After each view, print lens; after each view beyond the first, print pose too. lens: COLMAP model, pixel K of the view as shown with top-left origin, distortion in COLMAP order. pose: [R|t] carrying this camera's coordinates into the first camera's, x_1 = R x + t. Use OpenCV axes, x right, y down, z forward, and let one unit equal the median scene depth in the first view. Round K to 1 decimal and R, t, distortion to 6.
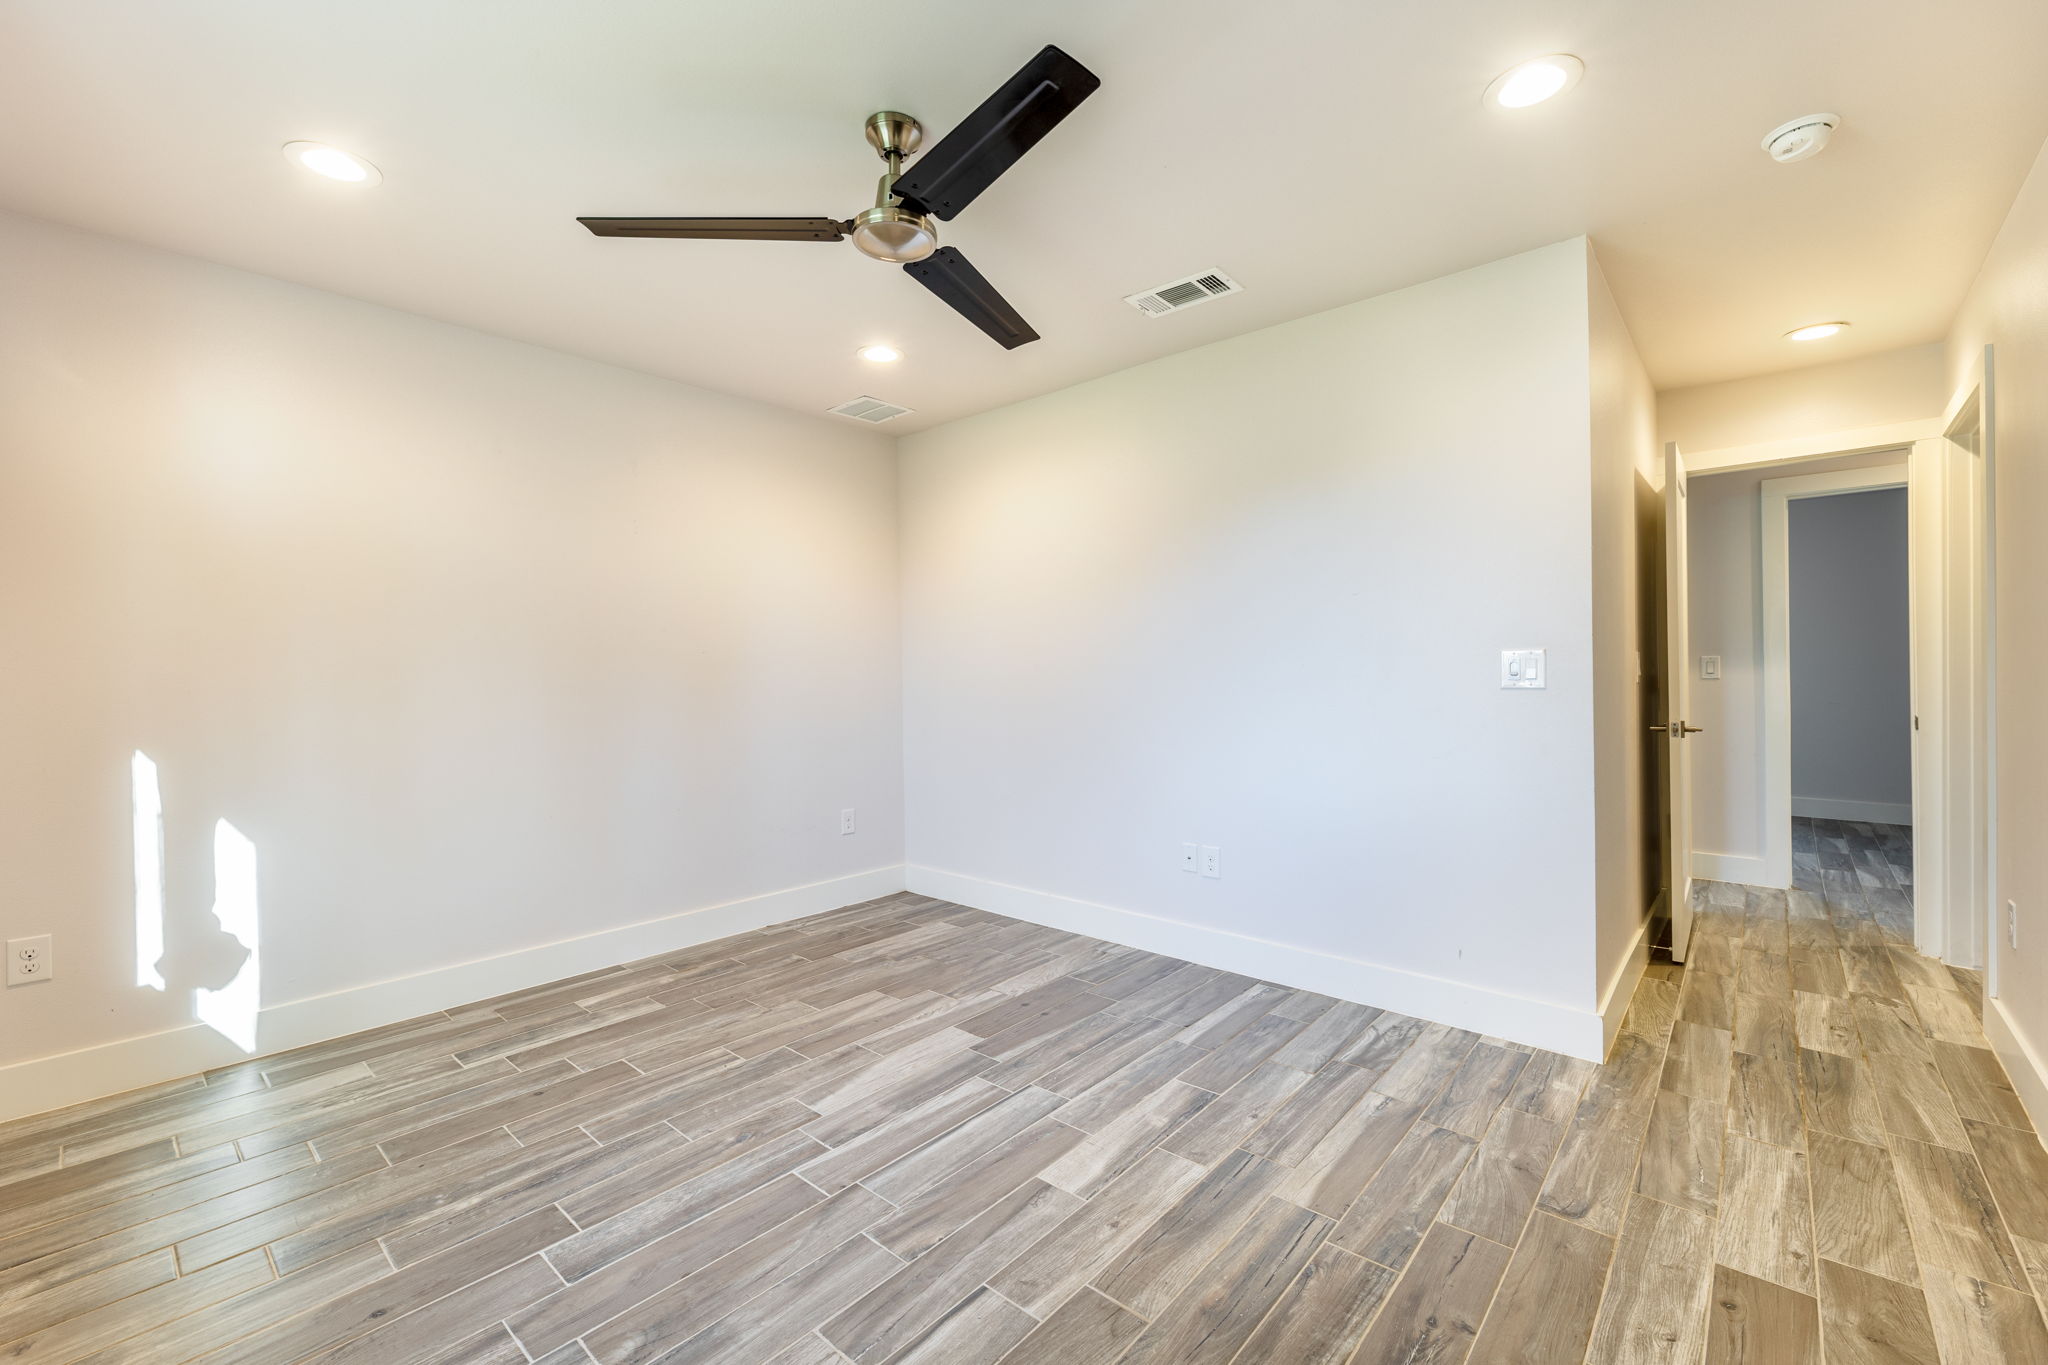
lens RADIAL K [[995.0, 0, 1028.1], [0, 995.0, 677.0], [0, 0, 1]] dist [0.000579, 0.000022]
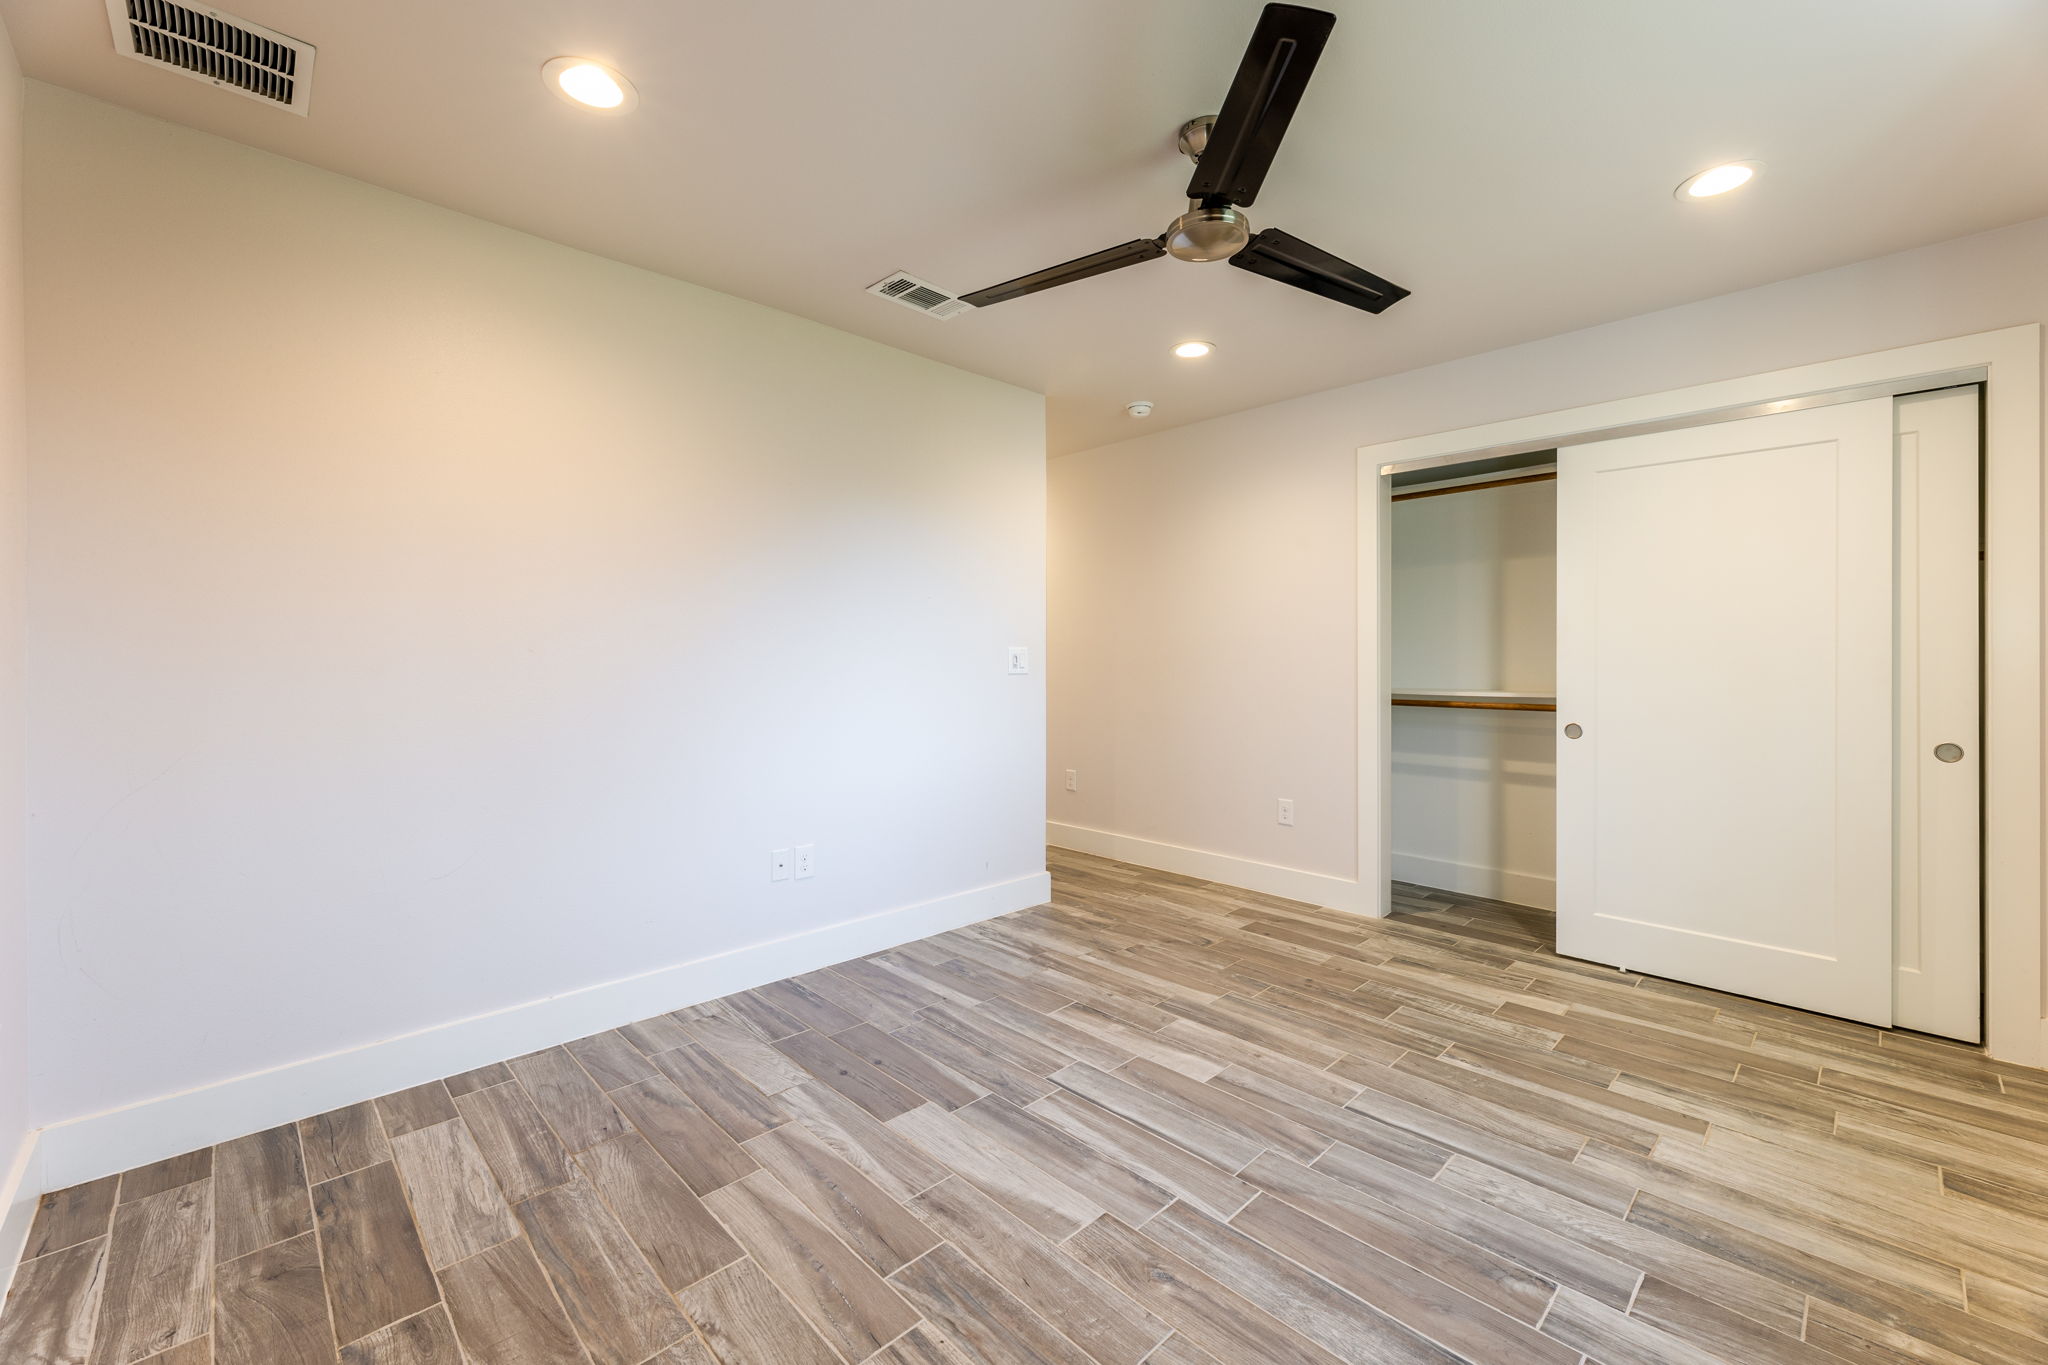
lens RADIAL K [[995.0, 0, 1028.1], [0, 995.0, 677.0], [0, 0, 1]] dist [0.000579, 0.000022]
pose [[-0.092248, -0.006607, 0.995714, -0.967155], [0.006922, 0.999950, 0.007276, 0.012131], [-0.995712, 0.007564, -0.092197, 1.115124]]
